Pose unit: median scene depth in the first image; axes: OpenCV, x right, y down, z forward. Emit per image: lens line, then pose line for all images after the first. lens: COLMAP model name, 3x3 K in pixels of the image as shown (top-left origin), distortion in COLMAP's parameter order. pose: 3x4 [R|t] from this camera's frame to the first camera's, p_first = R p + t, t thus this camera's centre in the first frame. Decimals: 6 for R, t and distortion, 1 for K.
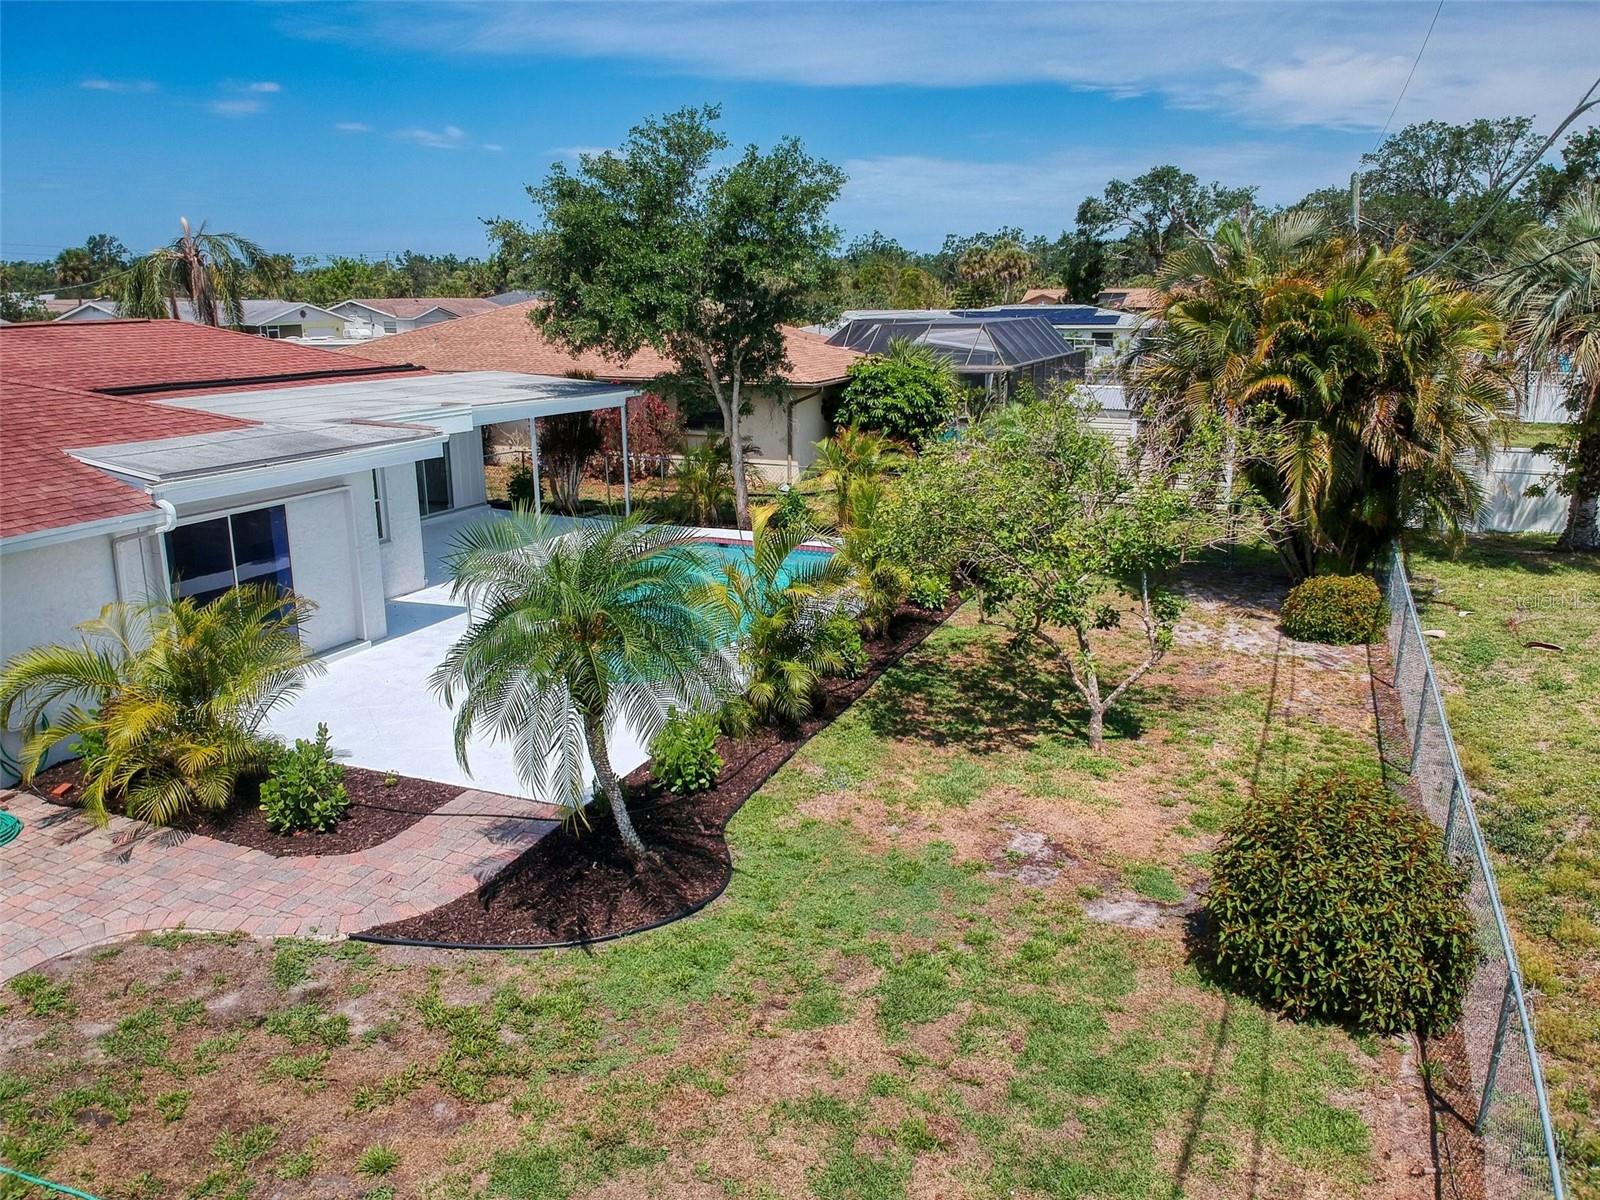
lens RADIAL K [[1184.4, 0, 787.9], [0, 1184.4, 601.6], [0, 0, 1]] dist [0.080023, -0.145051]
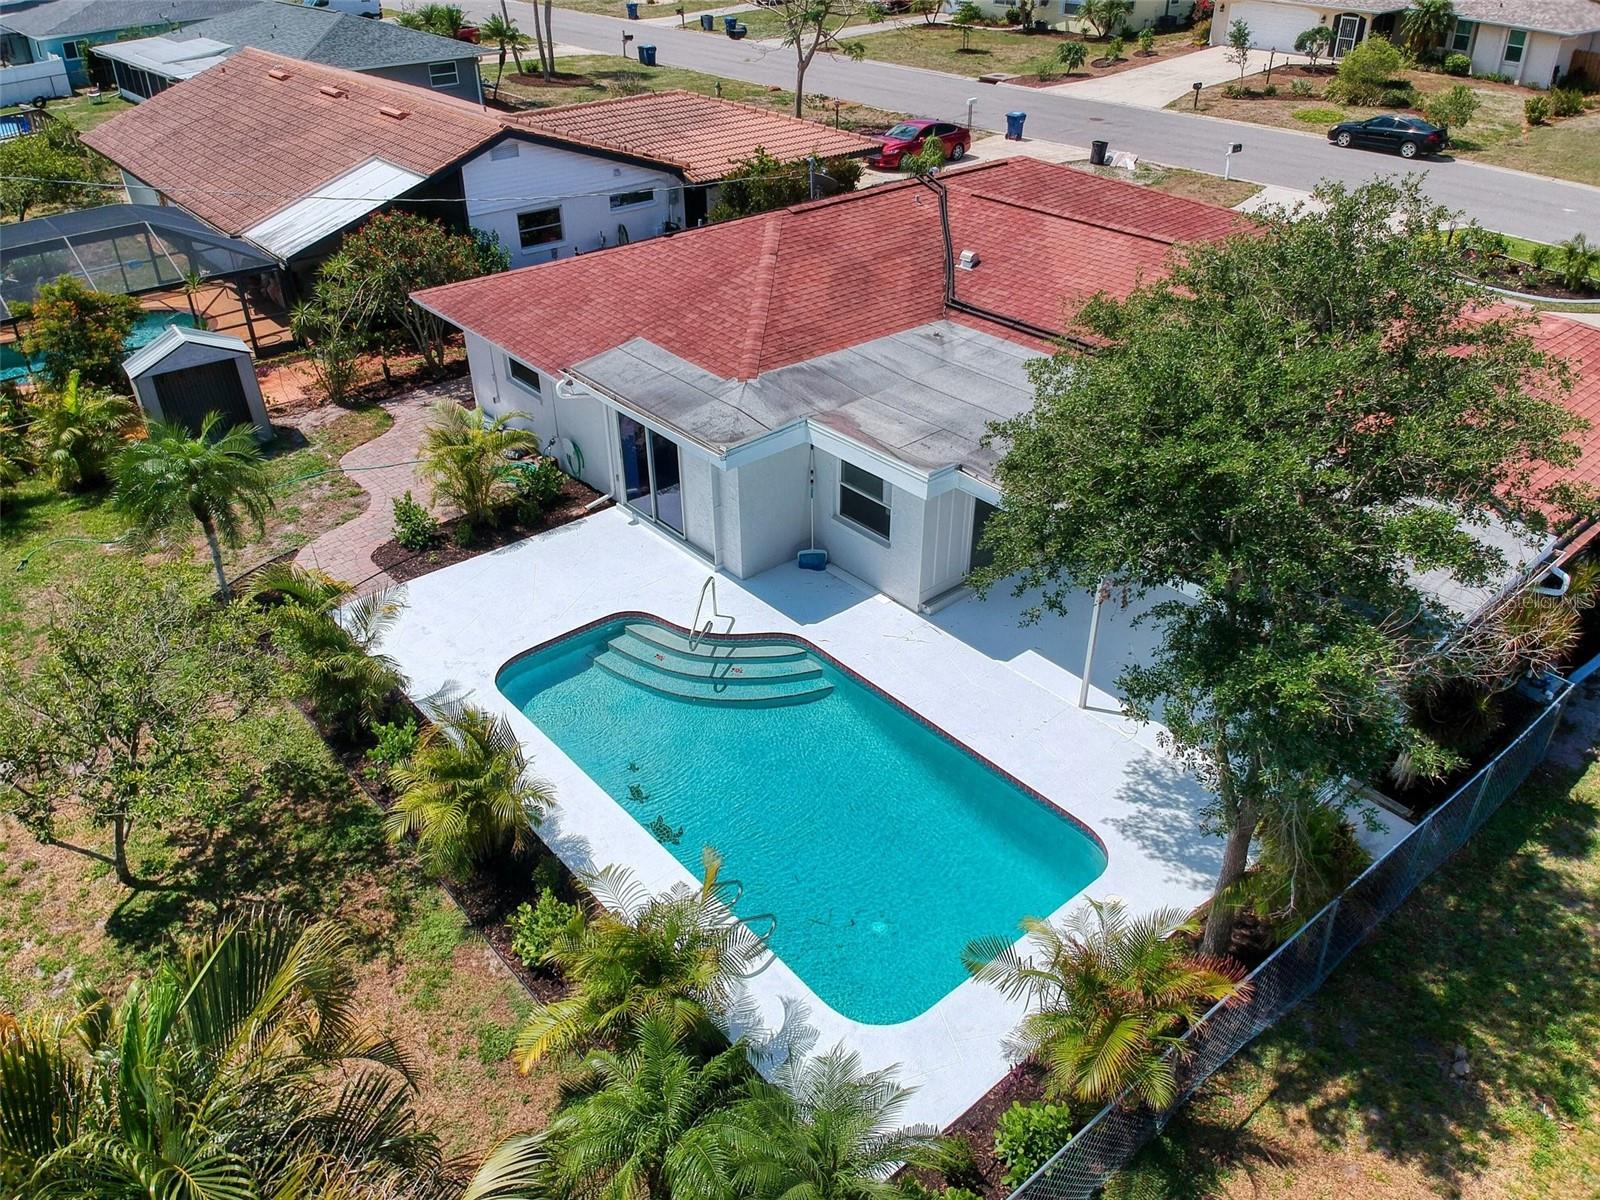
lens RADIAL K [[1184.4, 0, 800.6], [0, 1184.4, 601.8], [0, 0, 1]] dist [0.080023, -0.145051]
pose [[-0.435750, 0.490219, -0.754856, 0.656440], [-0.213999, 0.758189, 0.615917, -0.837489], [0.874258, 0.429924, -0.225475, 1.602025]]
